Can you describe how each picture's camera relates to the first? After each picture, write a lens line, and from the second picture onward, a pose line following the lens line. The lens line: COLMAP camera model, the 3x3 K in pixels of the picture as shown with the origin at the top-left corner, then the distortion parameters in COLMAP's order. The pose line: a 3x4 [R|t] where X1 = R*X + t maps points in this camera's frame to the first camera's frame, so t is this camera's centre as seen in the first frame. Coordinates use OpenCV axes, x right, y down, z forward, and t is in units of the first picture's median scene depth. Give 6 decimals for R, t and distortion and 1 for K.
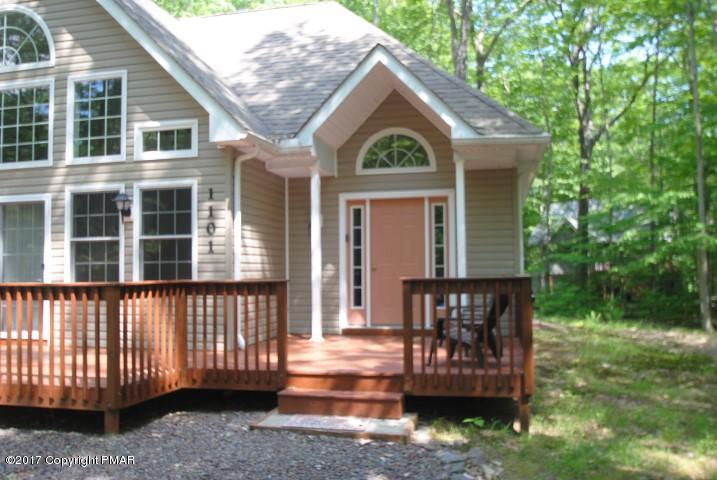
lens RADIAL K [[598.3, 0, 351.6], [0, 598.3, 238.2], [0, 0, 1]] dist [-0.094900, 0.060276]
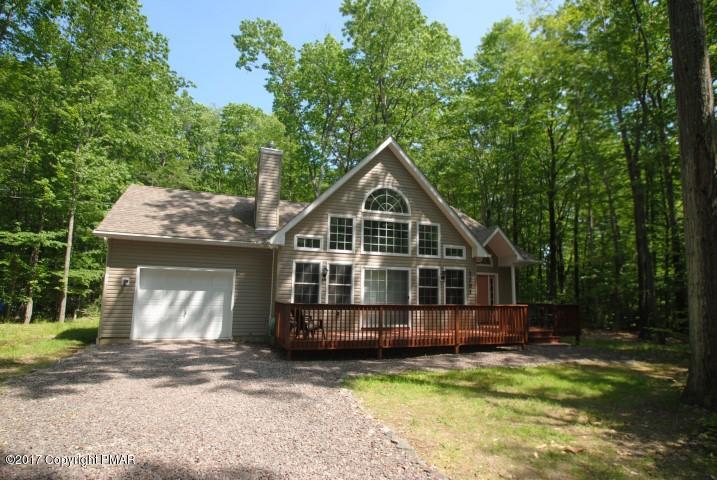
lens RADIAL K [[393.5, 0, 358.9], [0, 393.5, 240.1], [0, 0, 1]] dist [-0.004341, -0.001166]
pose [[0.852000, 0.100741, 0.513758, -1.721762], [-0.057088, 0.993338, -0.100106, -0.014841], [-0.520420, 0.055961, 0.852075, -0.346704]]
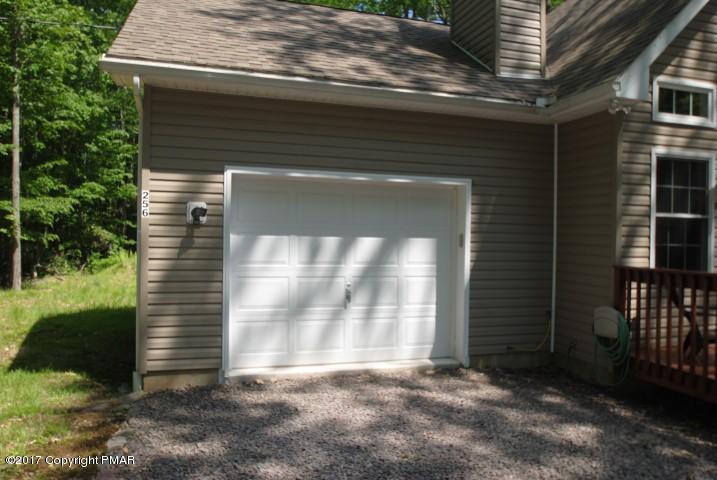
lens RADIAL K [[527.4, 0, 359.0], [0, 527.4, 242.7], [0, 0, 1]] dist [-0.038279, -0.001013]
pose [[0.875411, 0.017936, 0.483046, -1.845638], [-0.049955, 0.997318, 0.053500, 0.036865], [-0.480791, -0.070965, 0.873959, 0.737048]]
